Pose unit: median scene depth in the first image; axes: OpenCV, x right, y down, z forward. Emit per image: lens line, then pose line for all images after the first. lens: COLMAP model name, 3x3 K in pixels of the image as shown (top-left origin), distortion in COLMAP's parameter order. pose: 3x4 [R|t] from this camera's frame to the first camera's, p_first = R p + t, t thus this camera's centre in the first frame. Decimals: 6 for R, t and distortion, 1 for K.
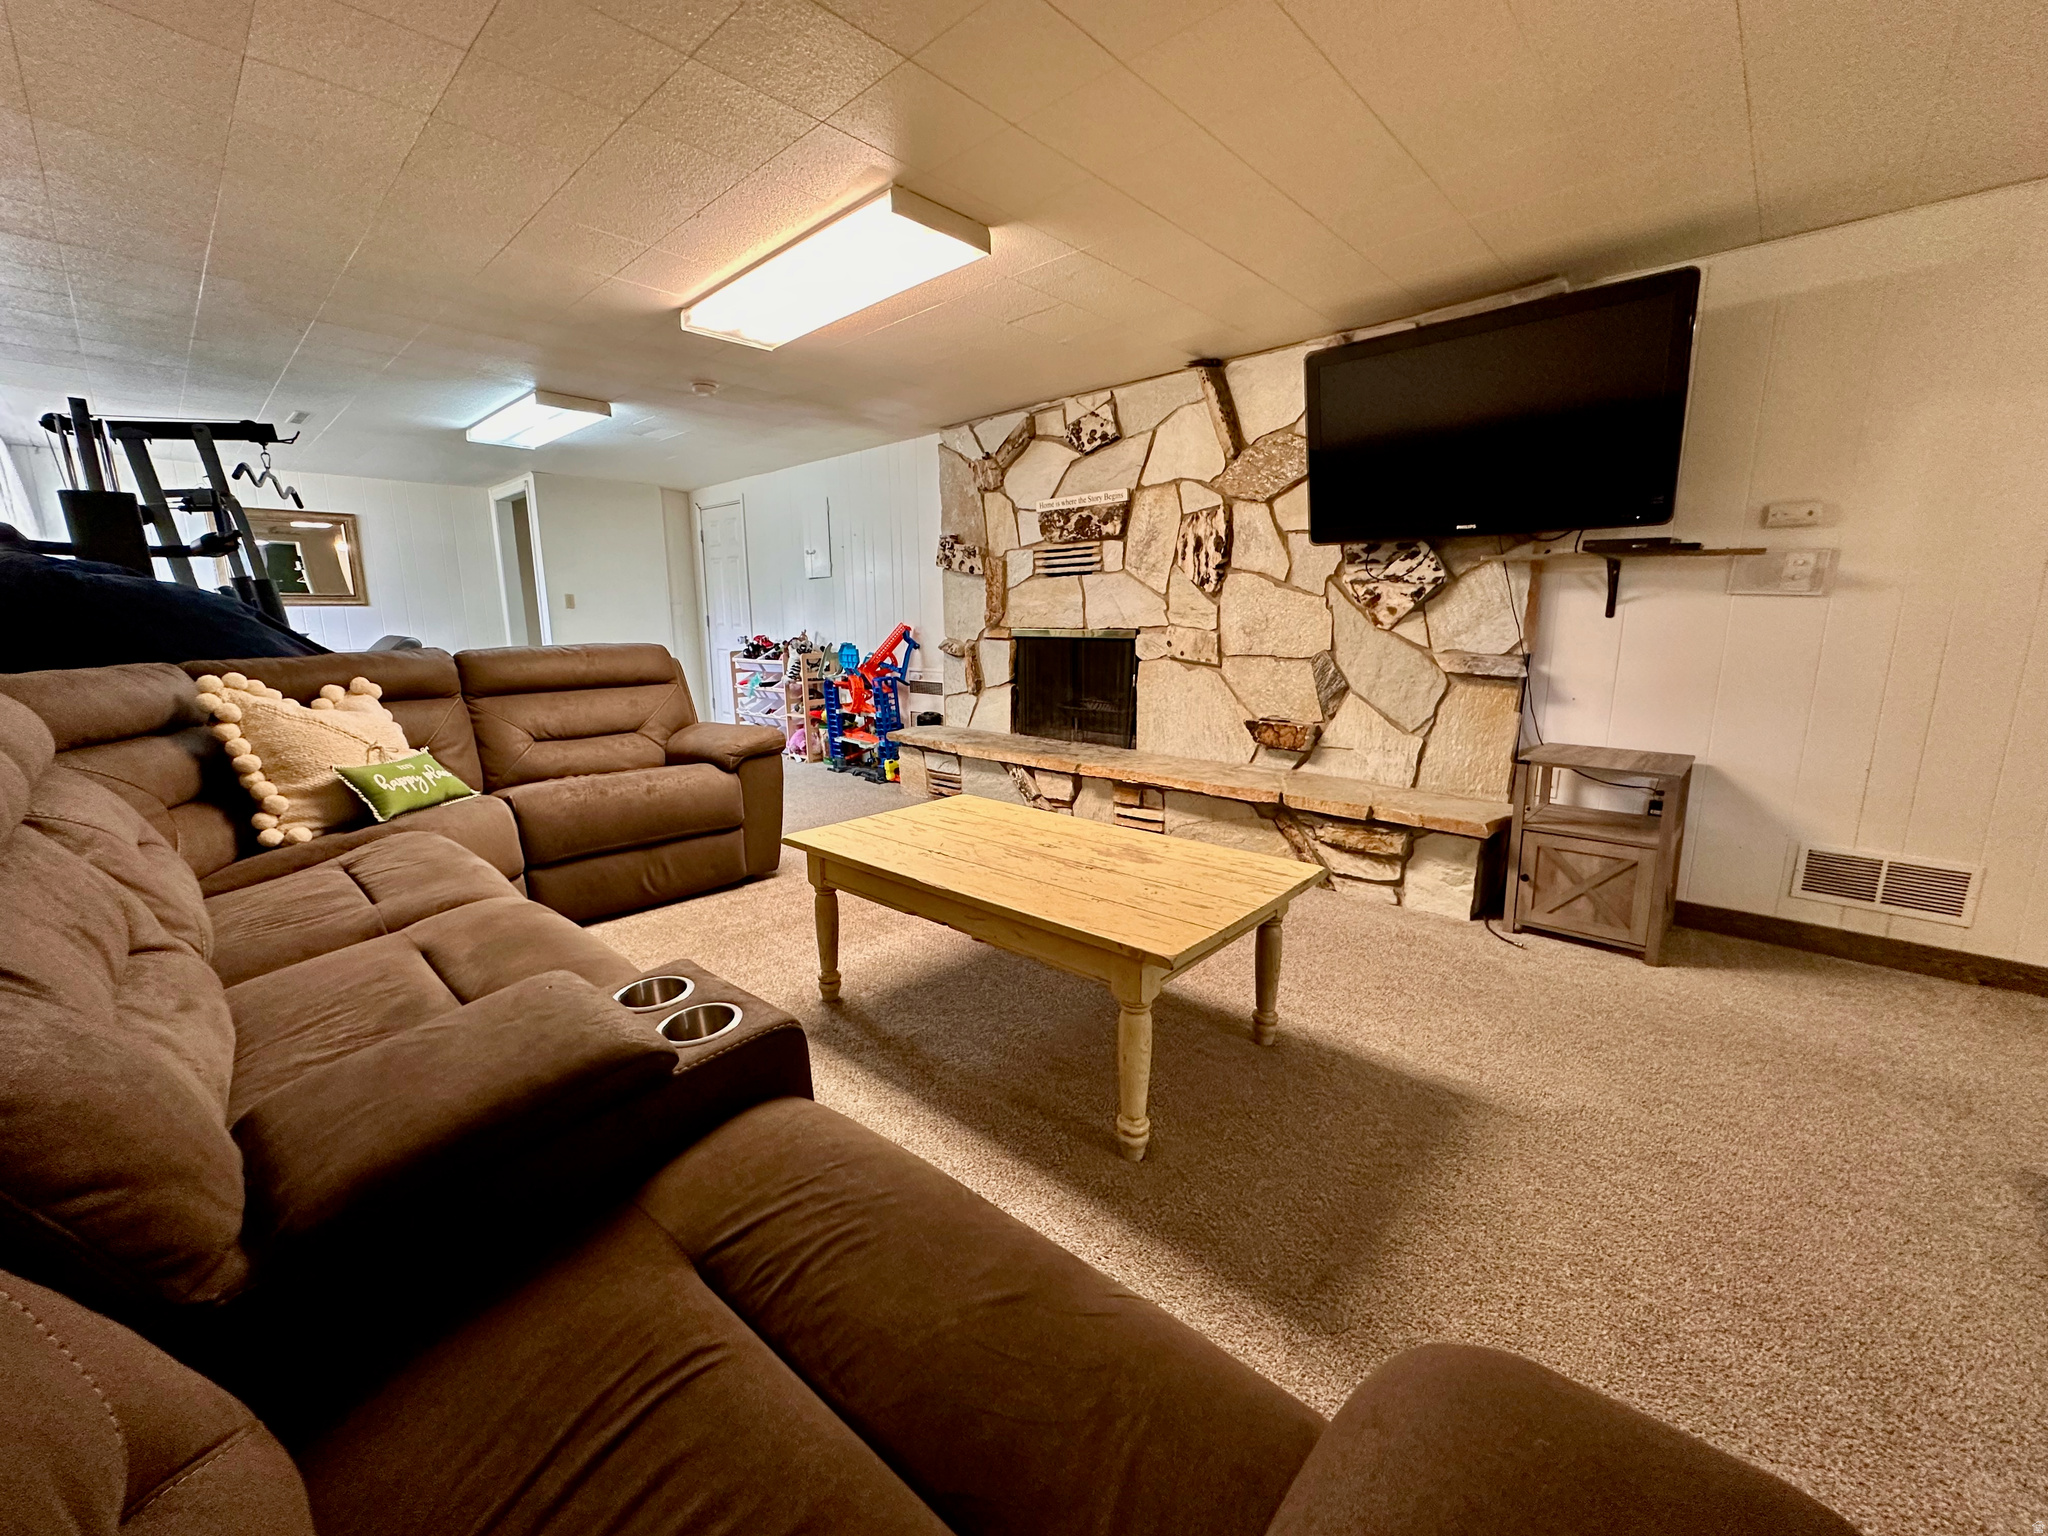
lens RADIAL K [[827.6, 0, 1012.6], [0, 827.6, 766.0], [0, 0, 1]] dist [0.001455, 0.000117]
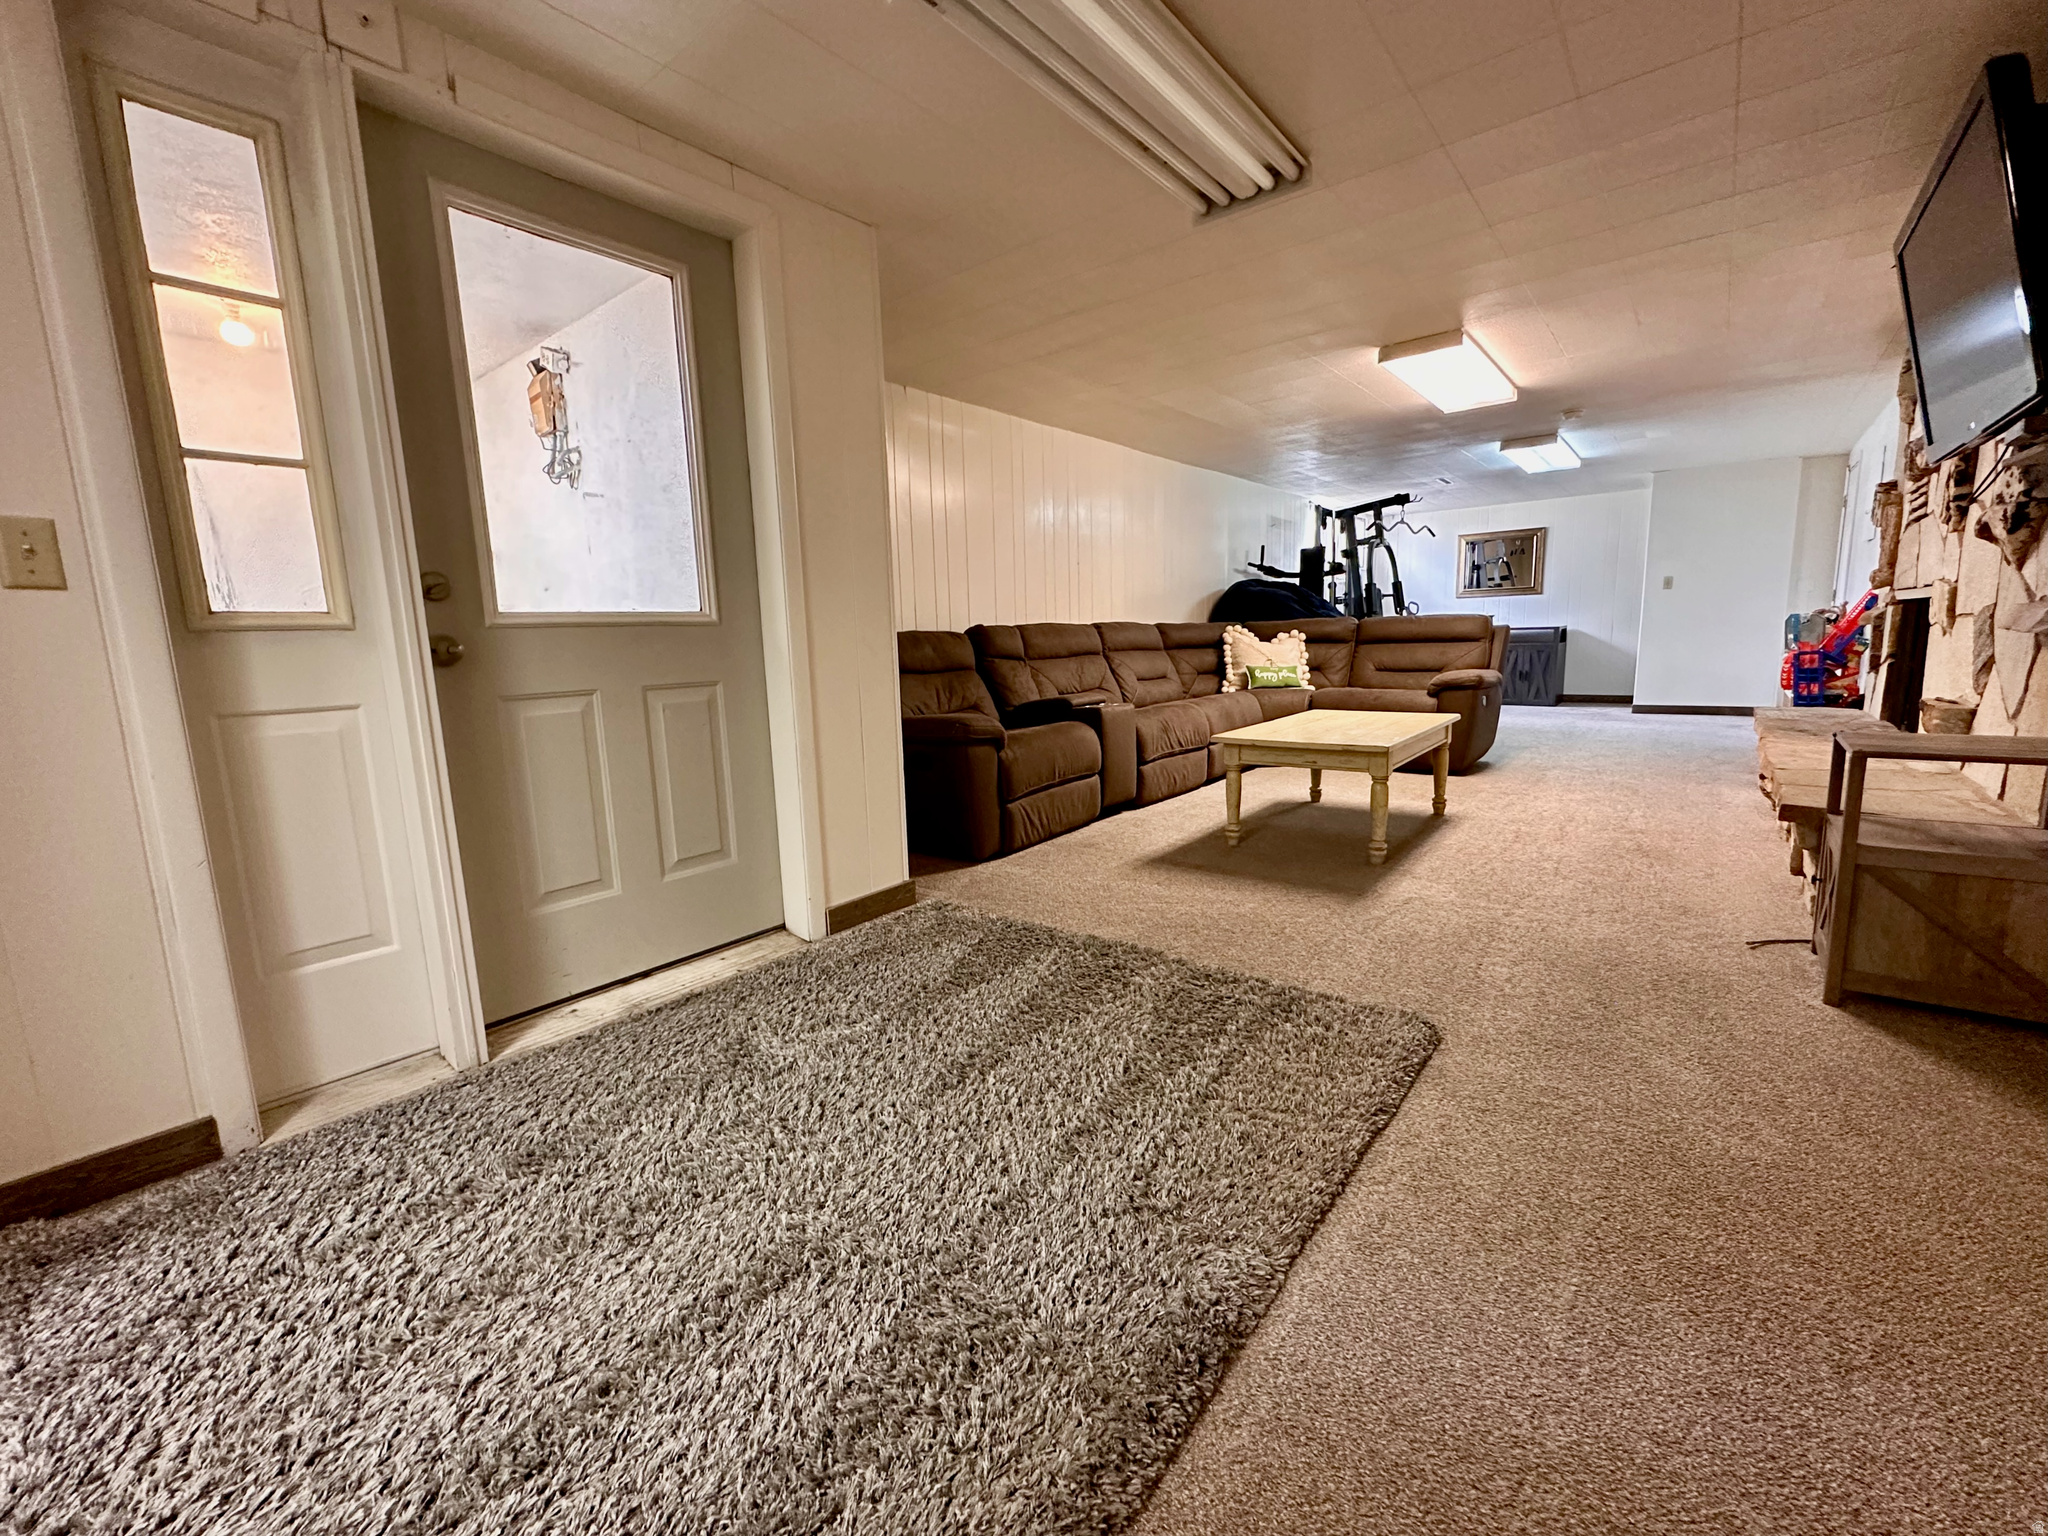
lens RADIAL K [[827.6, 0, 1012.6], [0, 827.6, 766.0], [0, 0, 1]] dist [0.001455, 0.000117]
pose [[0.072662, 0.166862, -0.983299, 1.341571], [-0.155362, 0.975764, 0.154103, 0.020268], [0.985182, 0.141569, 0.096825, 0.124821]]
